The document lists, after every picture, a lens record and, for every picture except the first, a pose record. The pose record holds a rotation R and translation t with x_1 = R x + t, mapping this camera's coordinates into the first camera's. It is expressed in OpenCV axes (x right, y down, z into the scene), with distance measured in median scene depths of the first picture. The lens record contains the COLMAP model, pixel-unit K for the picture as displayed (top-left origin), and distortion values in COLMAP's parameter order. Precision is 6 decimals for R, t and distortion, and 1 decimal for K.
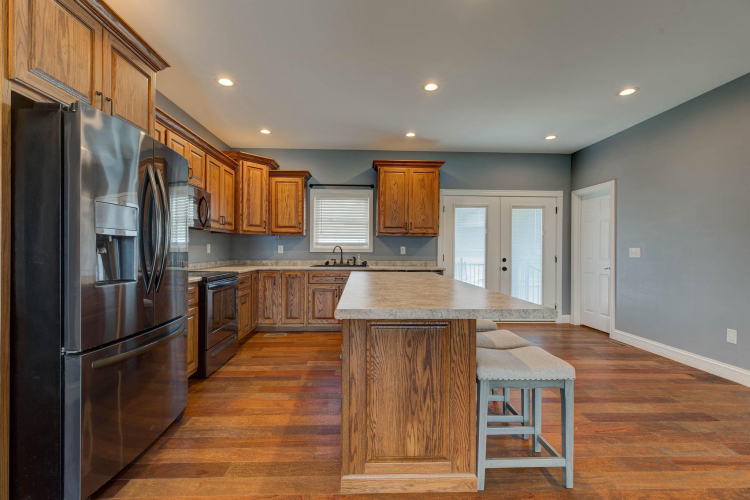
lens RADIAL K [[354.4, 0, 365.5], [0, 354.4, 248.4], [0, 0, 1]] dist [0.013891, -0.004646]
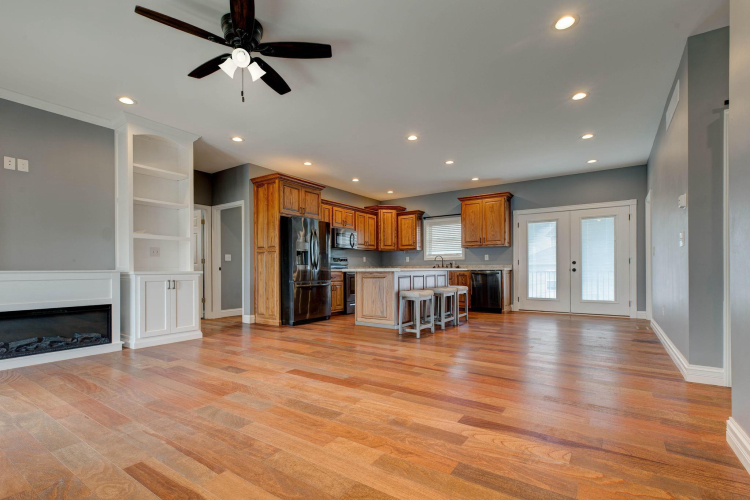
lens RADIAL K [[354.4, 0, 343.3], [0, 354.4, 267.5], [0, 0, 1]] dist [0.013891, -0.004646]
pose [[0.773794, -0.016087, -0.633234, 0.590368], [0.013676, 0.999869, -0.008690, 0.052478], [0.633290, -0.001936, 0.773912, -0.465611]]
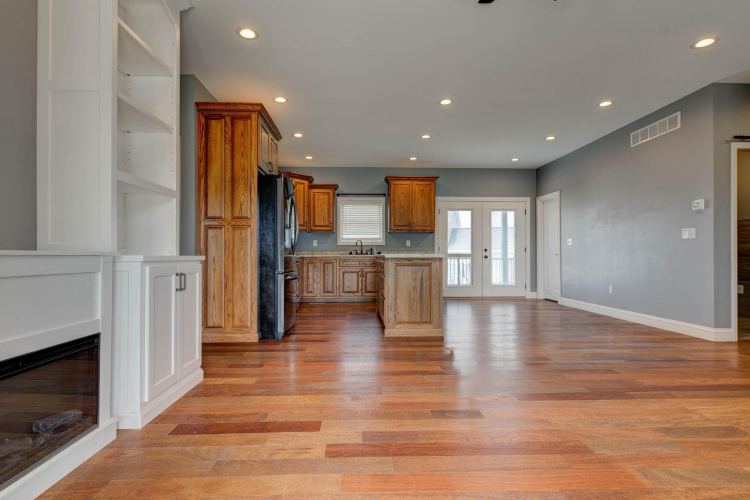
lens RADIAL K [[412.8, 0, 355.3], [0, 412.8, 248.2], [0, 0, 1]] dist [0.000731, 0.000520]
pose [[0.999882, -0.006194, -0.014034, -0.072558], [0.005984, 0.999871, -0.014938, 0.048155], [0.014125, 0.014852, 0.999790, -0.562588]]
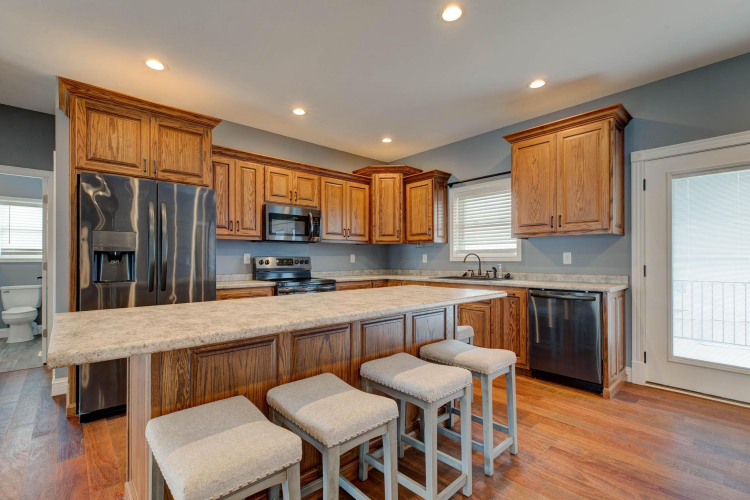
lens RADIAL K [[354.4, 0, 368.2], [0, 354.4, 257.1], [0, 0, 1]] dist [0.013891, -0.004646]
pose [[0.649691, -0.016166, -0.760027, 0.395733], [0.011632, 0.999868, -0.011324, 0.007639], [0.760110, -0.001484, 0.649793, 0.293133]]
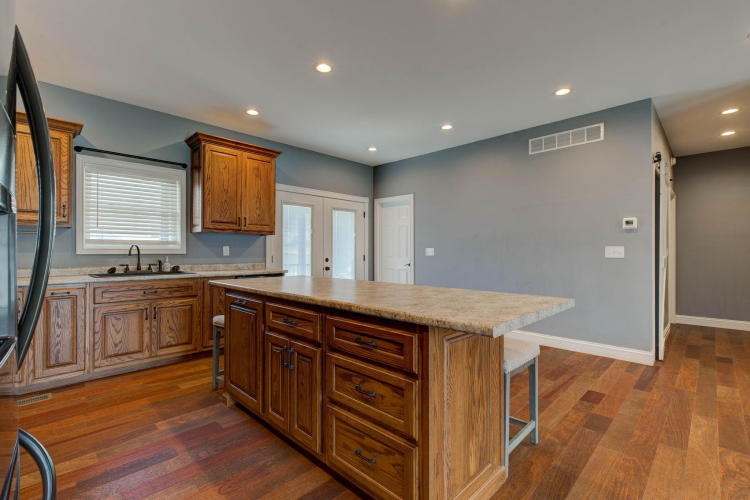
lens RADIAL K [[354.4, 0, 384.3], [0, 354.4, 248.9], [0, 0, 1]] dist [0.013891, -0.004646]
pose [[0.706174, -0.001471, 0.708037, -0.230386], [0.000333, 0.999998, 0.001744, -0.000254], [-0.708038, -0.000996, 0.706173, 0.174581]]
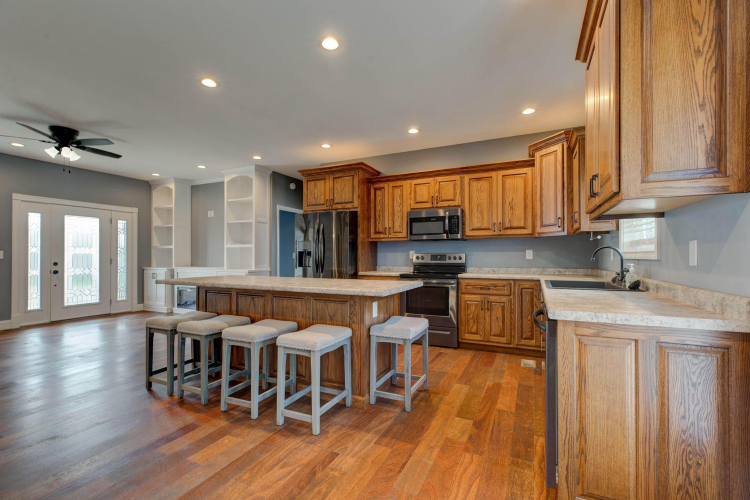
lens RADIAL K [[331.5, 0, 344.0], [0, 331.5, 251.5], [0, 0, 1]] dist [-0.000405, -0.000185]
pose [[-0.484232, -0.016891, -0.874777, 0.538807], [0.004881, 0.999746, -0.022006, 0.008851], [0.874926, -0.014926, -0.484026, 0.915946]]
